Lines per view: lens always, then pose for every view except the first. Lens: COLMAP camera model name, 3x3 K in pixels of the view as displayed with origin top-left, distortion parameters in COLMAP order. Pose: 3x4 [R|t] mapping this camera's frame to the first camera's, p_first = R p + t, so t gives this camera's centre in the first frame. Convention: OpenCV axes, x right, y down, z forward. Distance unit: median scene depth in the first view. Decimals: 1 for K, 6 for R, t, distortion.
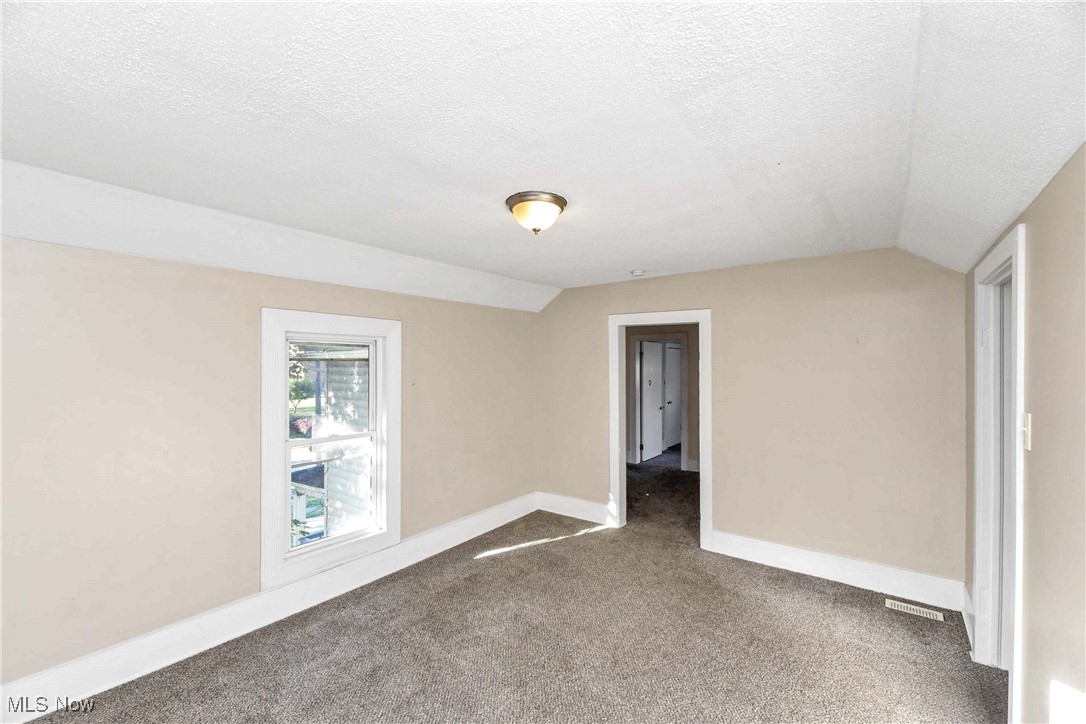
lens RADIAL K [[447.9, 0, 570.2], [0, 447.9, 362.4], [0, 0, 1]] dist [0.007842, -0.002199]
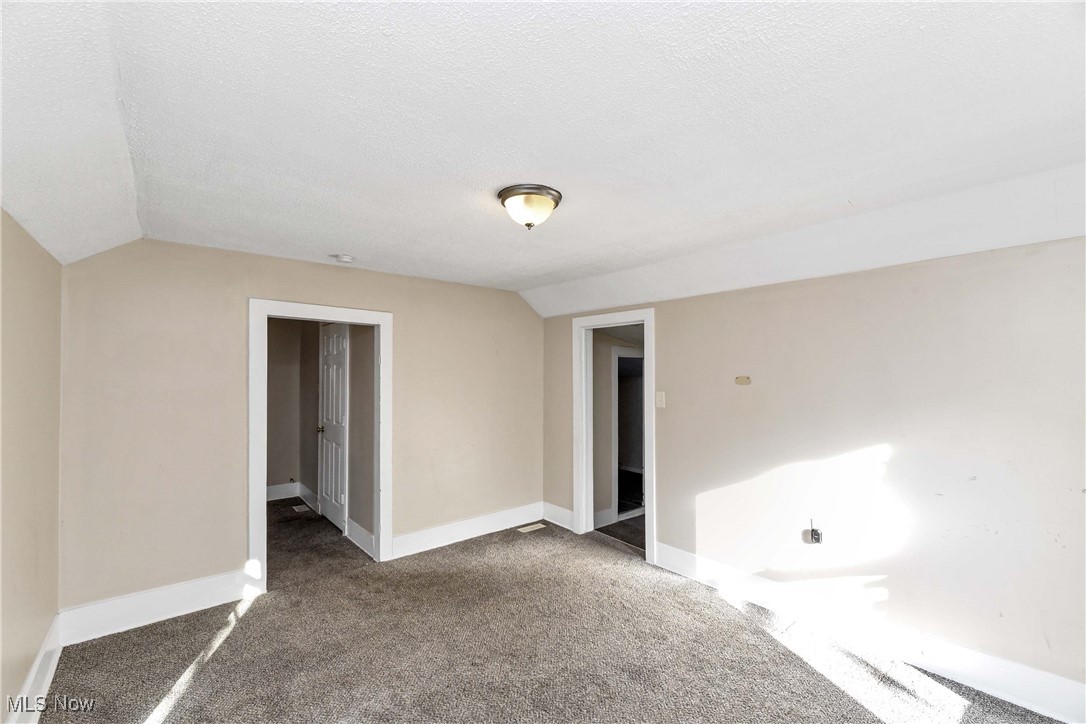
lens RADIAL K [[447.9, 0, 539.3], [0, 447.9, 372.4], [0, 0, 1]] dist [0.007842, -0.002199]
pose [[0.256594, 0.012351, 0.966440, -0.603525], [-0.002052, 0.999923, -0.012234, 0.024481], [-0.966517, 0.001156, 0.256600, 0.471930]]
